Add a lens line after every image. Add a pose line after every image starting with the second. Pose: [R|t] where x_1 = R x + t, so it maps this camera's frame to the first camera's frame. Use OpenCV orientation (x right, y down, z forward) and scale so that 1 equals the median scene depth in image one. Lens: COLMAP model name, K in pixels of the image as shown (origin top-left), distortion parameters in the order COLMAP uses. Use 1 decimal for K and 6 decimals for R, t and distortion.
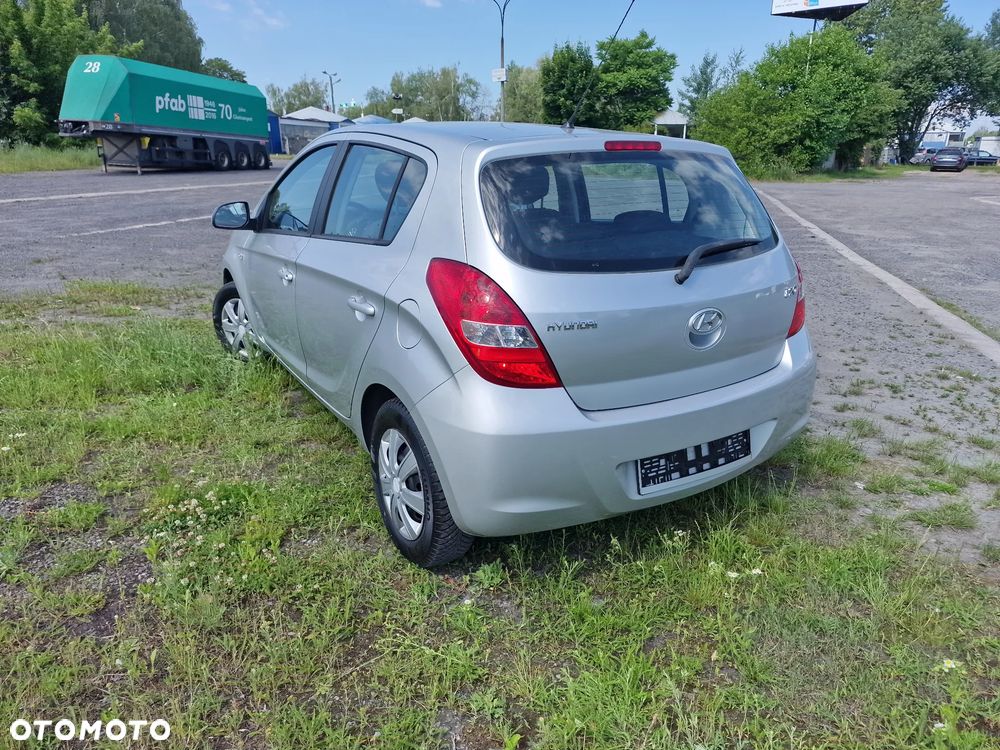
lens RADIAL K [[676.4, 0, 503.1], [0, 676.4, 381.2], [0, 0, 1]] dist [0.068511, -0.054717]
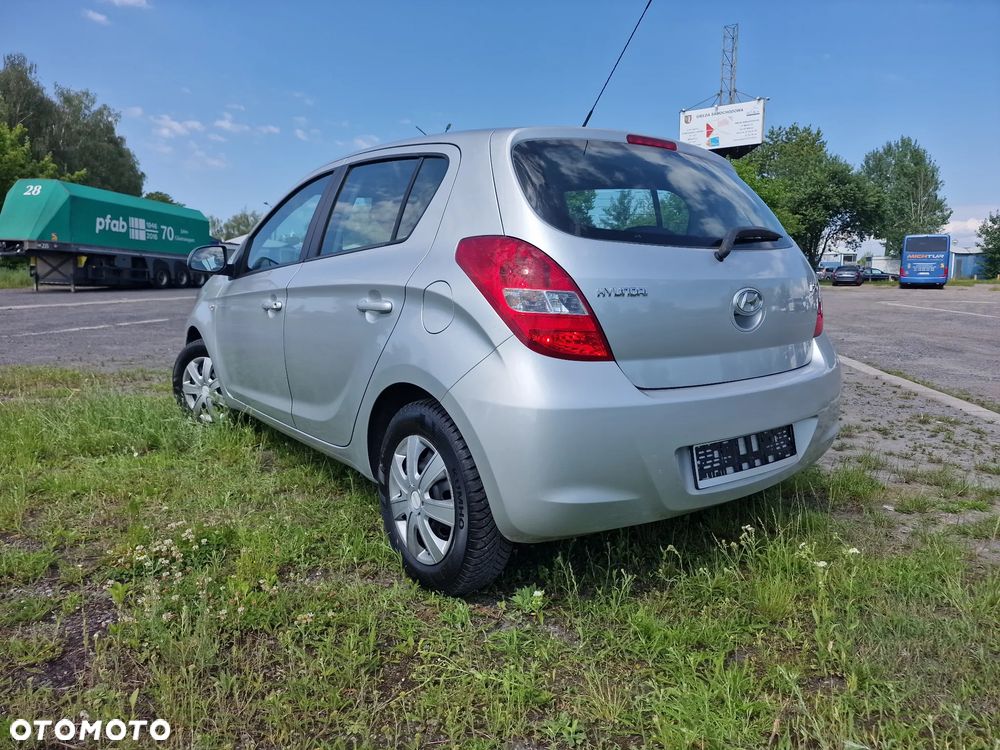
lens RADIAL K [[676.4, 0, 500.0], [0, 676.4, 364.5], [0, 0, 1]] dist [0.068511, -0.054717]
pose [[0.995850, -0.020865, 0.088591, -0.076071], [0.037588, 0.980765, -0.191541, 0.094991], [-0.082890, 0.194076, 0.977478, 0.061296]]
